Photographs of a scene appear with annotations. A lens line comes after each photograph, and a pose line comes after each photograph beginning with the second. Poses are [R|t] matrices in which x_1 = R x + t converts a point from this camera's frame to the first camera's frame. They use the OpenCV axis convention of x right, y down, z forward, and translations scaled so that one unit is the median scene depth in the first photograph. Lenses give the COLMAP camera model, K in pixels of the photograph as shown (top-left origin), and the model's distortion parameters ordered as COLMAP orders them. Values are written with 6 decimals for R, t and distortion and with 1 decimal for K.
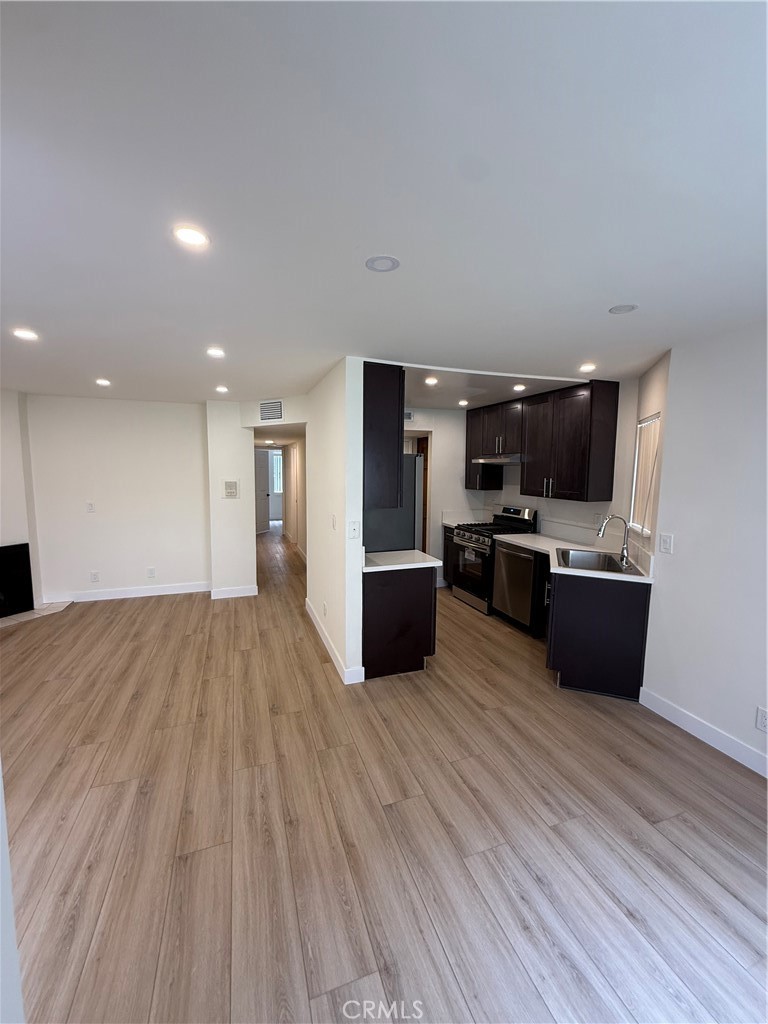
lens RADIAL K [[407.8, 0, 380.4], [0, 407.8, 509.5], [0, 0, 1]] dist [-0.000987, 0.000269]
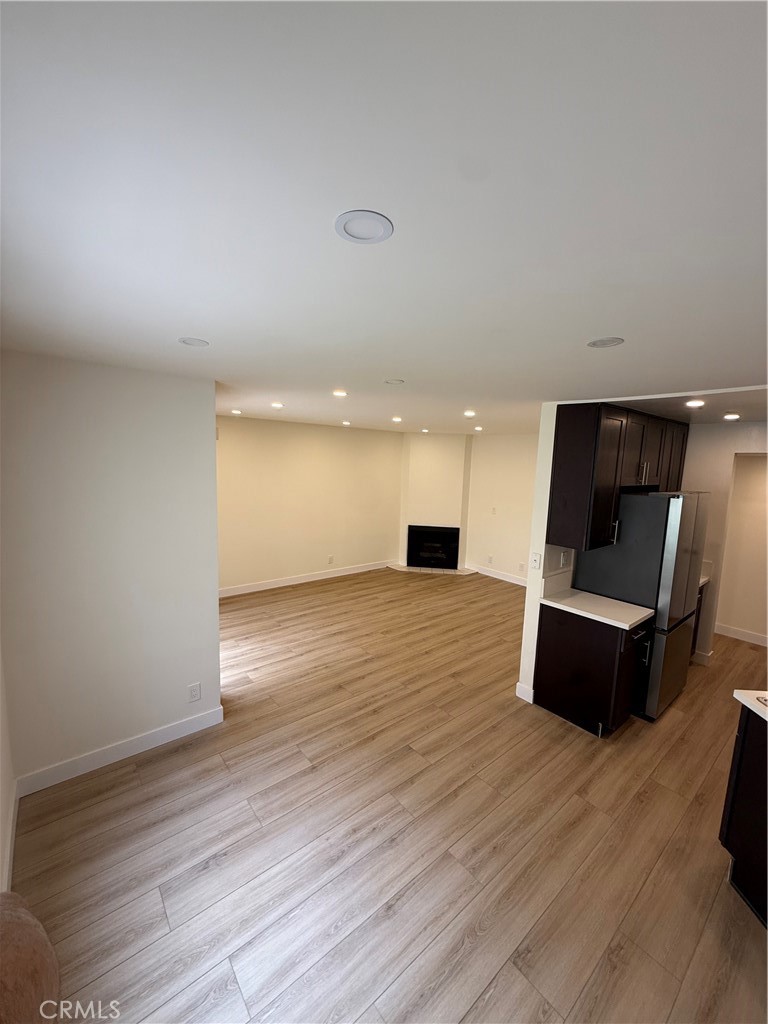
lens RADIAL K [[407.8, 0, 387.8], [0, 407.8, 509.4], [0, 0, 1]] dist [-0.000987, 0.000269]
pose [[0.345777, 0.117458, -0.930936, 1.033724], [-0.127780, 0.988786, 0.077296, -0.153966], [0.929575, 0.092228, 0.356908, 0.306855]]
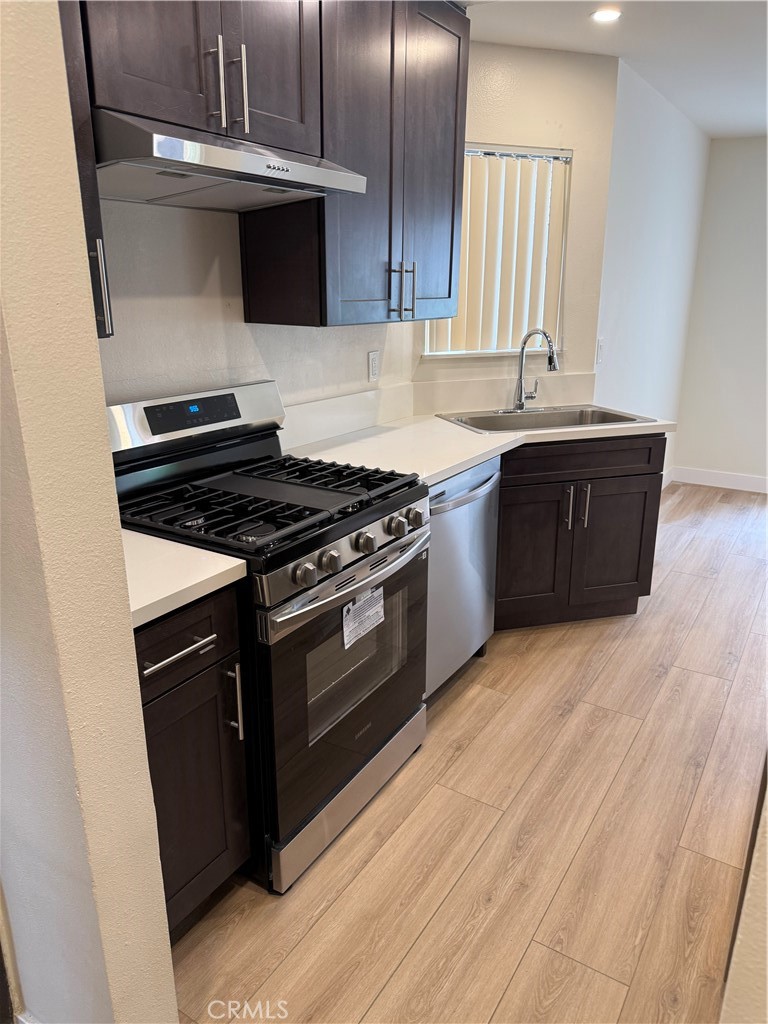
lens RADIAL K [[718.8, 0, 381.9], [0, 718.8, 509.6], [0, 0, 1]] dist [-0.003260, -0.001612]
pose [[-0.612189, -0.249702, 0.750250, -0.145538], [0.069077, 0.928311, 0.365331, -0.183502], [-0.787689, 0.275477, -0.551053, 2.490316]]
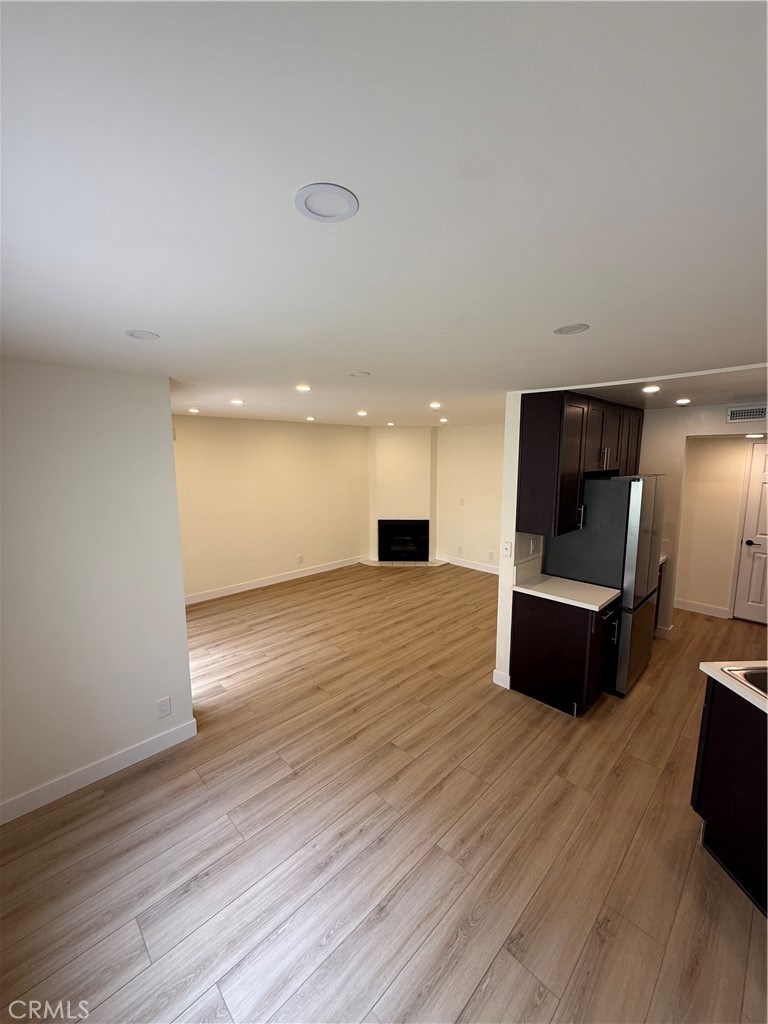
lens RADIAL K [[407.8, 0, 387.6], [0, 407.8, 508.7], [0, 0, 1]] dist [-0.000987, 0.000269]
pose [[0.423074, 0.110483, -0.899334, 1.011237], [-0.086982, 0.992907, 0.081060, -0.154418], [0.901910, 0.043932, 0.429683, 0.305312]]
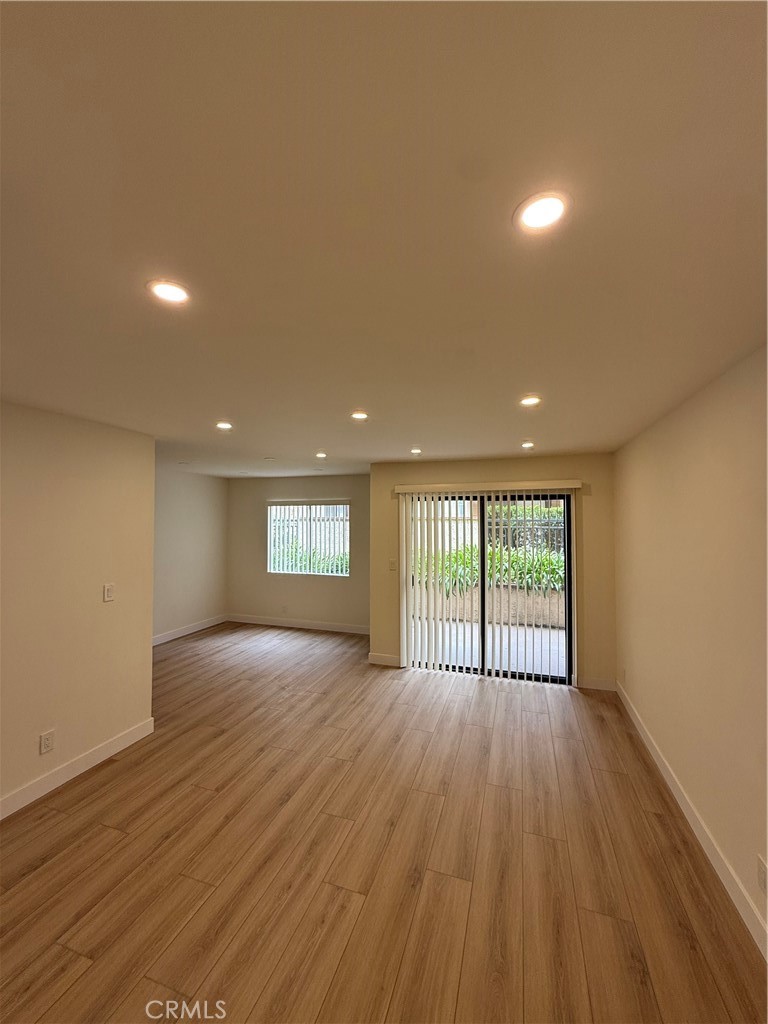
lens RADIAL K [[407.8, 0, 382.7], [0, 407.8, 510.8], [0, 0, 1]] dist [-0.000987, 0.000269]
pose [[-0.785221, 0.001205, 0.619214, -1.651048], [0.055247, 0.996146, 0.068119, -0.257023], [-0.616746, 0.087698, -0.782262, 1.900015]]
